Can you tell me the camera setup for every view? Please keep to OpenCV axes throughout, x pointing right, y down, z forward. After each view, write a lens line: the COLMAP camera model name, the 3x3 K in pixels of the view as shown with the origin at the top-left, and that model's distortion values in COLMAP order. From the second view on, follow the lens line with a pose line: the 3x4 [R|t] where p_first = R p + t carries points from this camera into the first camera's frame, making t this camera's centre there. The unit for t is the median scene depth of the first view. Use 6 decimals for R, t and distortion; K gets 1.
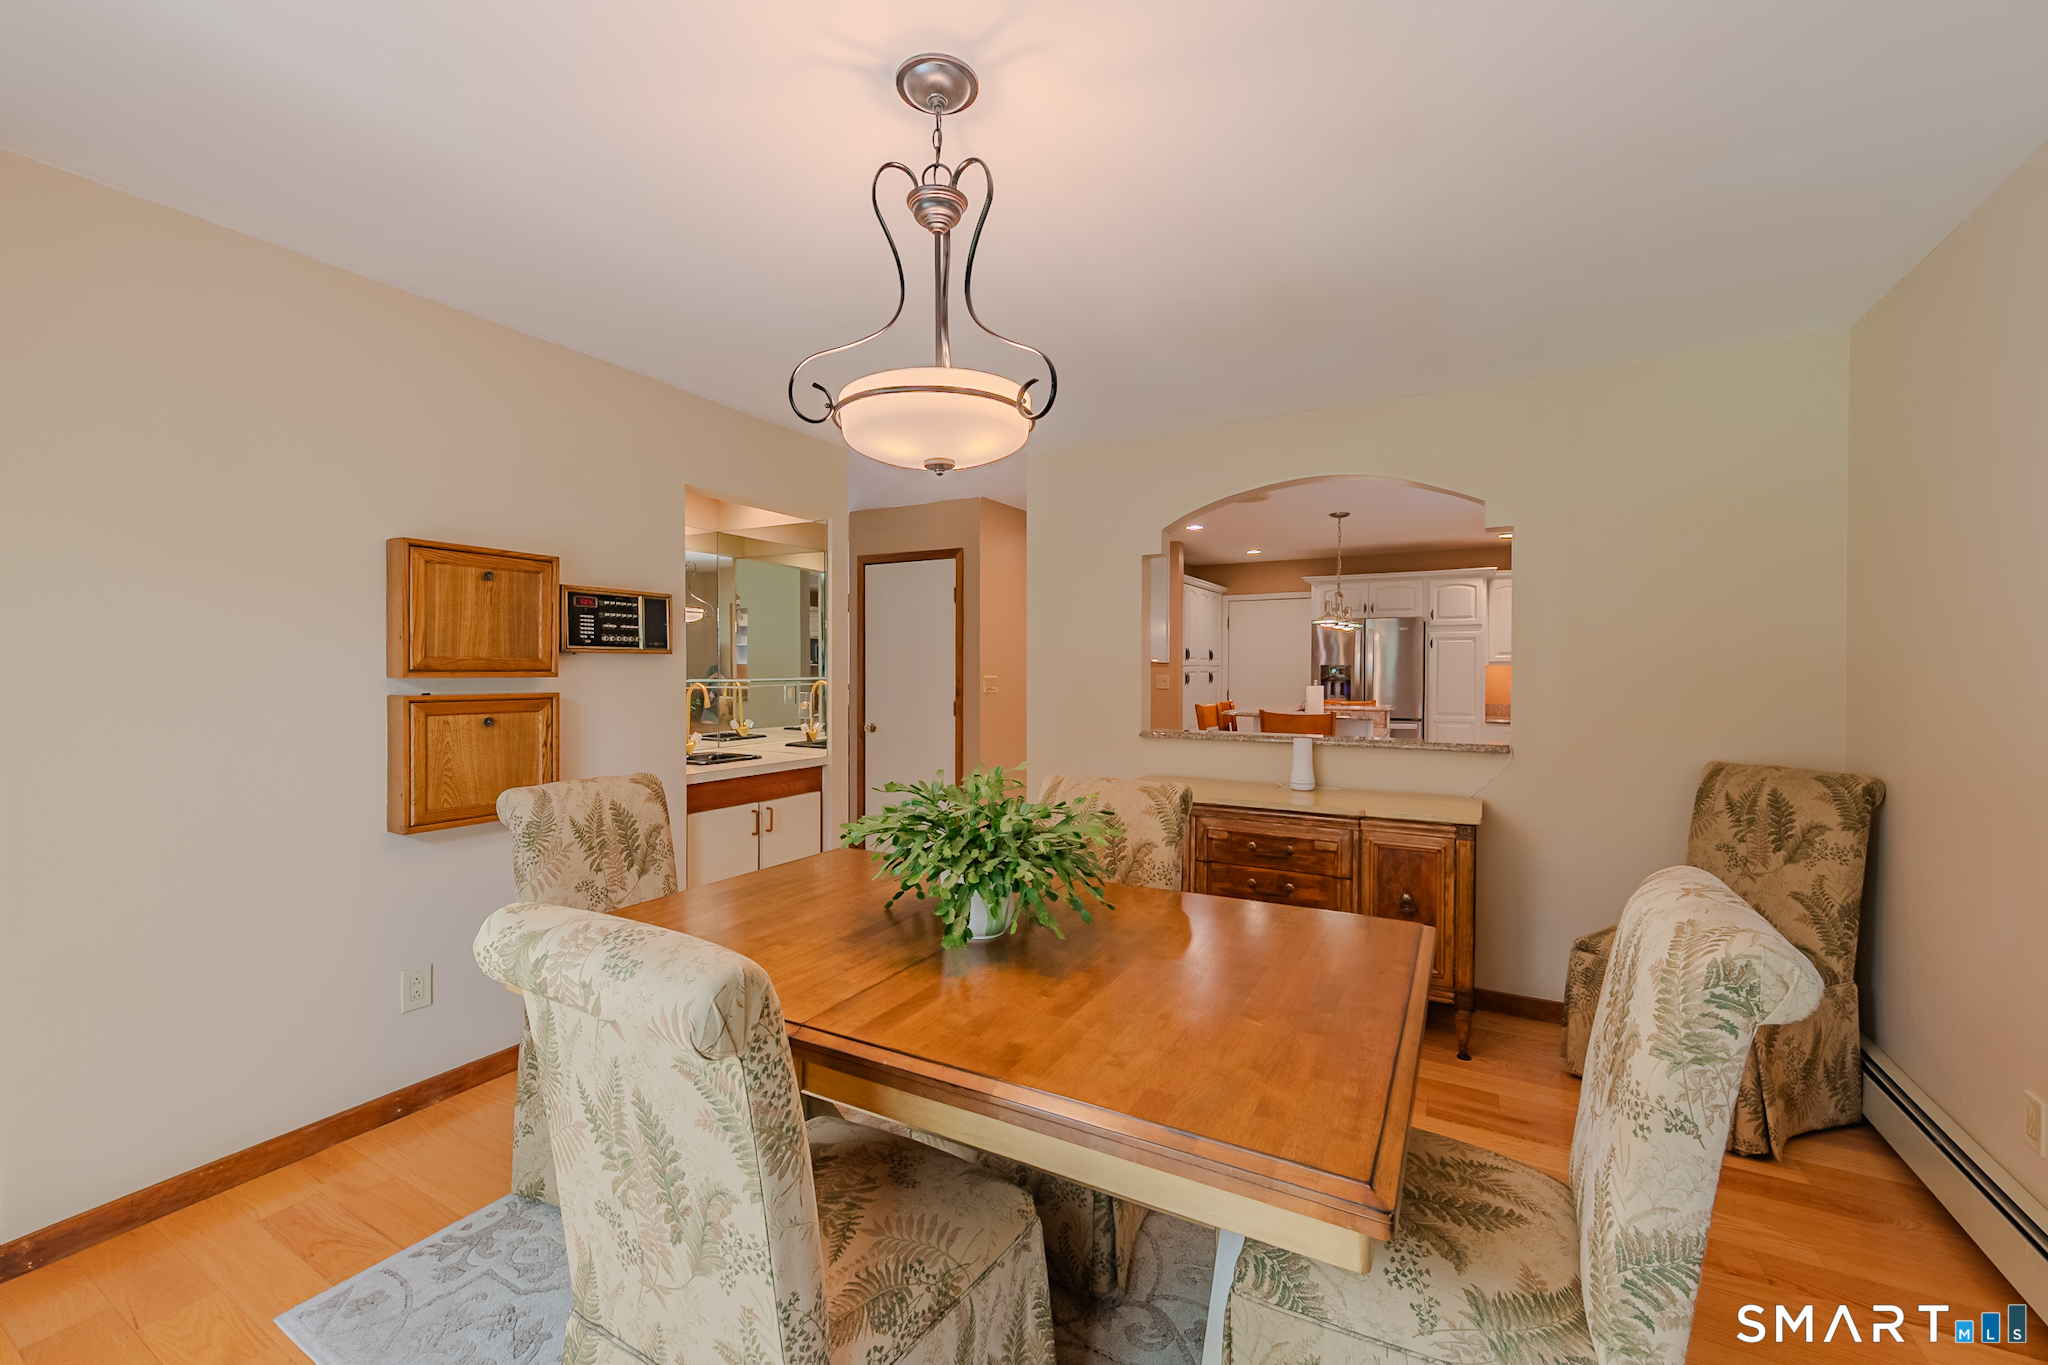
lens RADIAL K [[808.0, 0, 1042.2], [0, 808.0, 675.4], [0, 0, 1]] dist [0.008461, -0.003425]
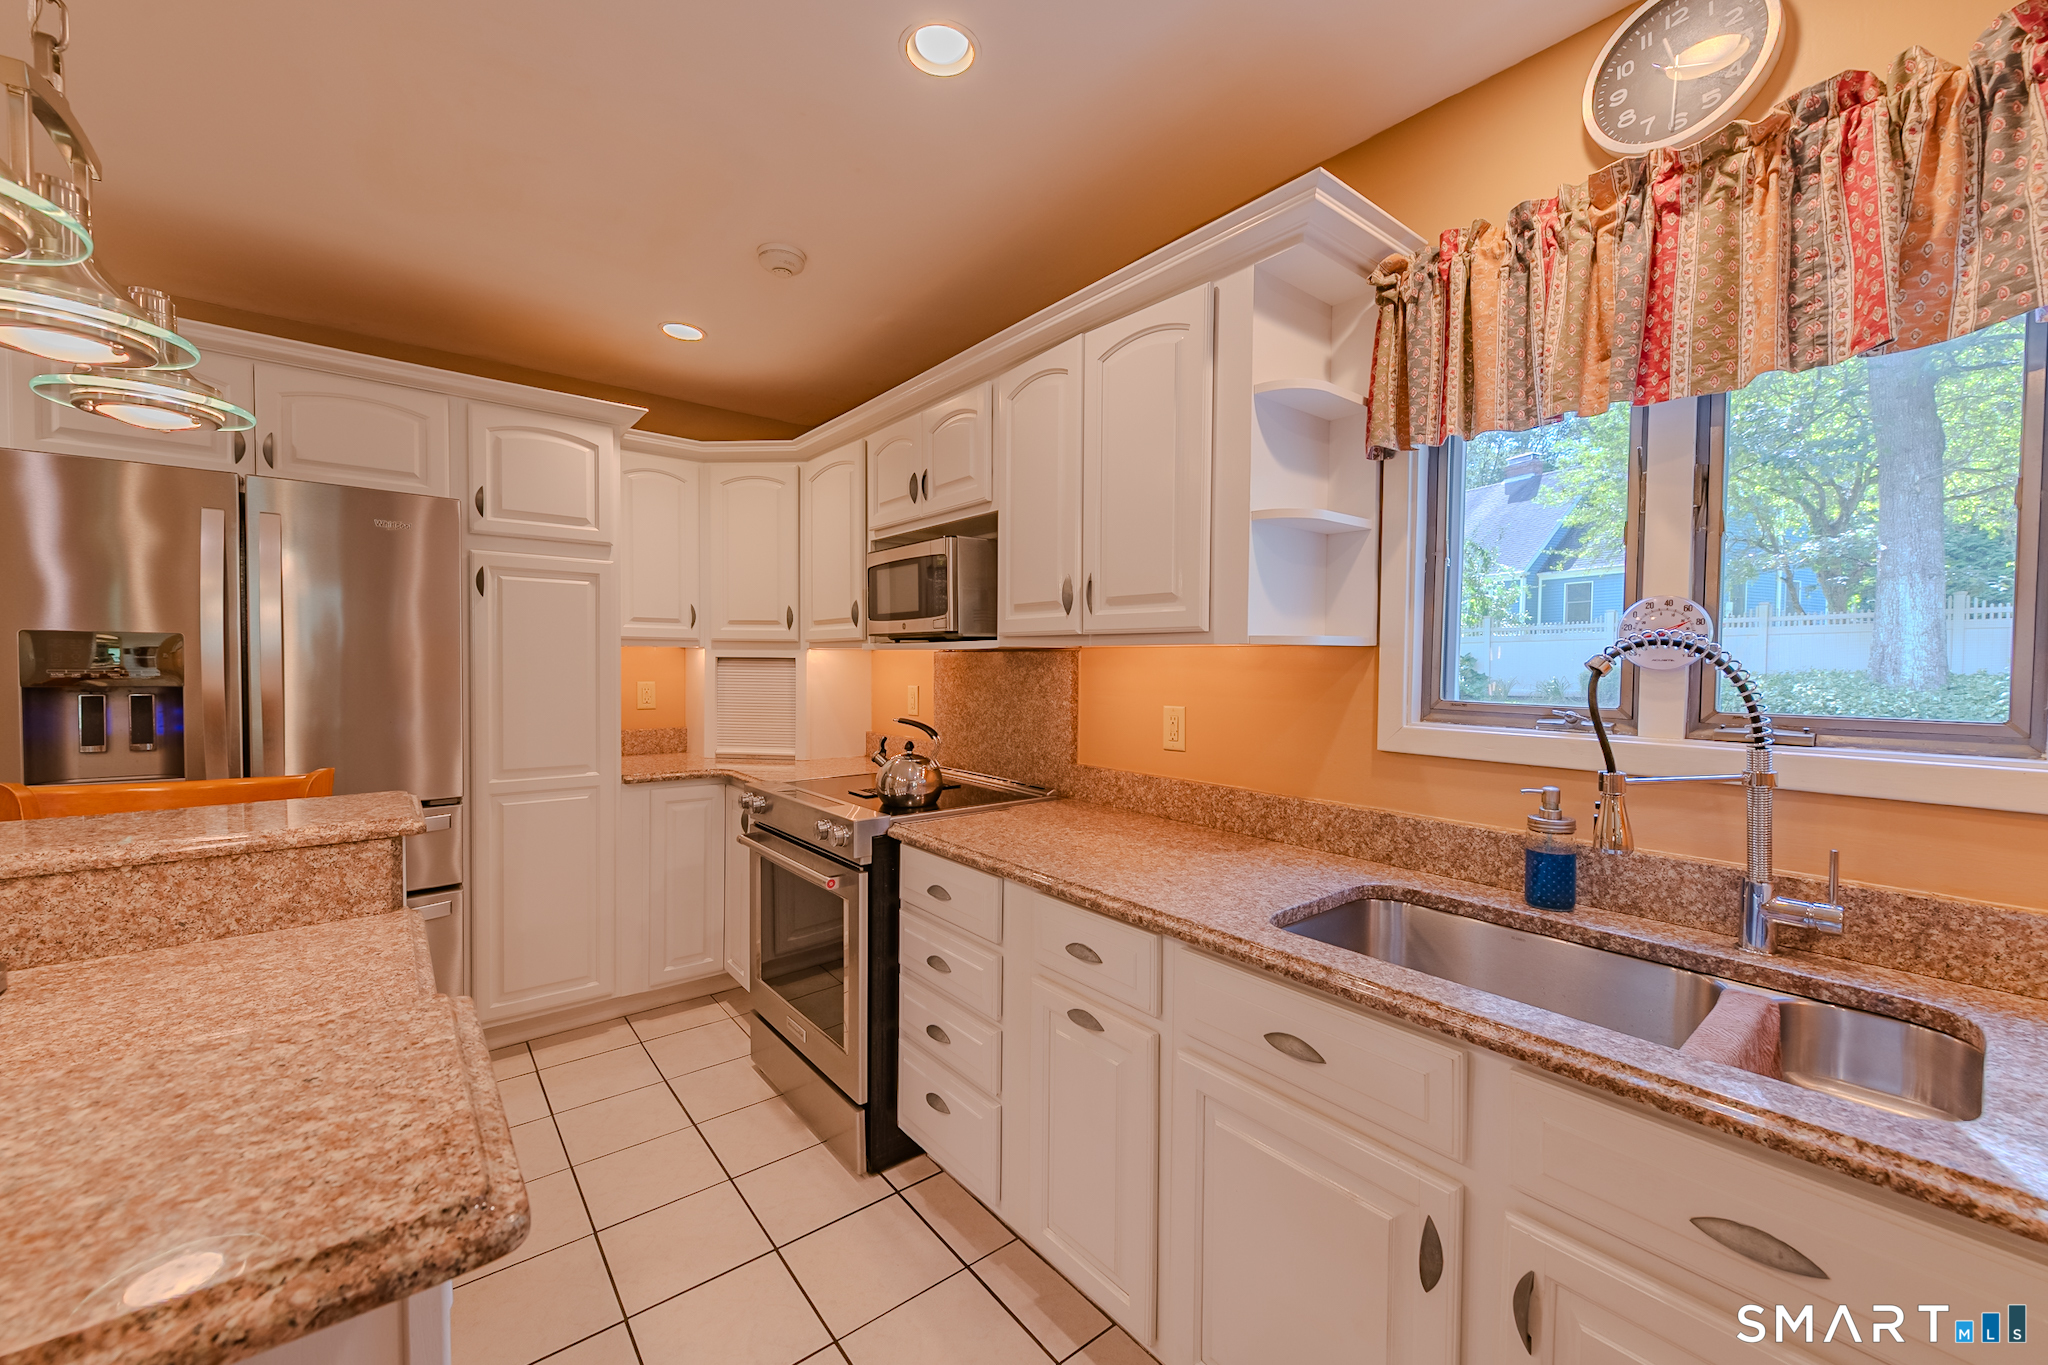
lens RADIAL K [[808.0, 0, 1032.8], [0, 808.0, 678.5], [0, 0, 1]] dist [0.008461, -0.003425]
pose [[0.389692, -0.015106, 0.920821, 0.525242], [-0.001703, 0.999852, 0.017124, -0.006128], [-0.920943, -0.008241, 0.389609, 1.371409]]
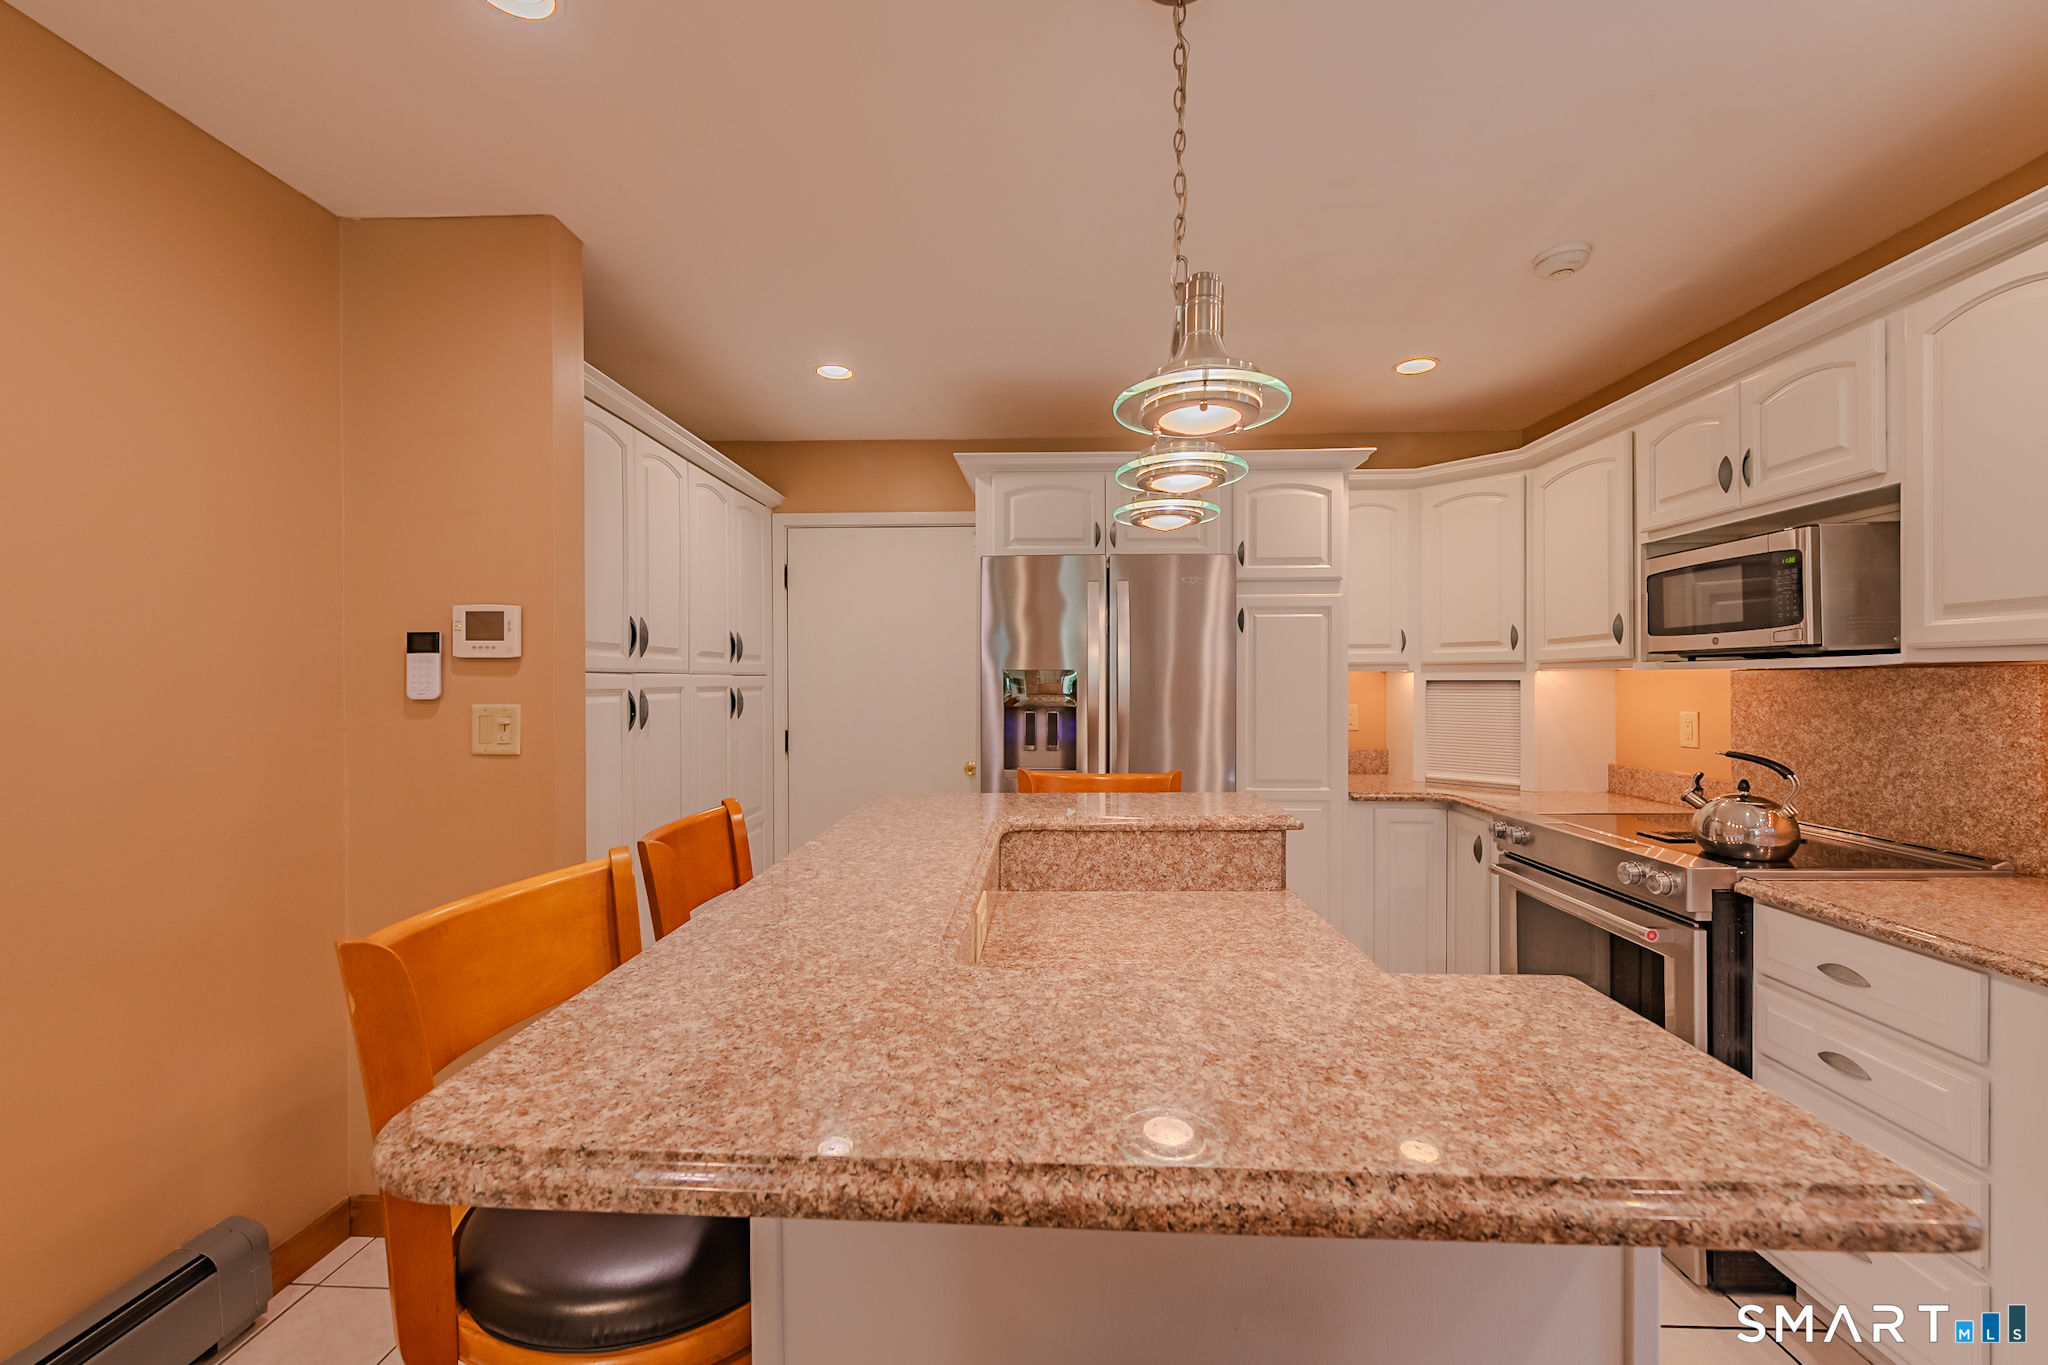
lens RADIAL K [[808.0, 0, 1018.7], [0, 808.0, 681.5], [0, 0, 1]] dist [0.008461, -0.003425]
pose [[0.902094, -0.001861, 0.431536, 0.406540], [0.006527, 0.999935, -0.009332, -0.007911], [-0.431491, 0.011234, 0.902047, 1.442847]]
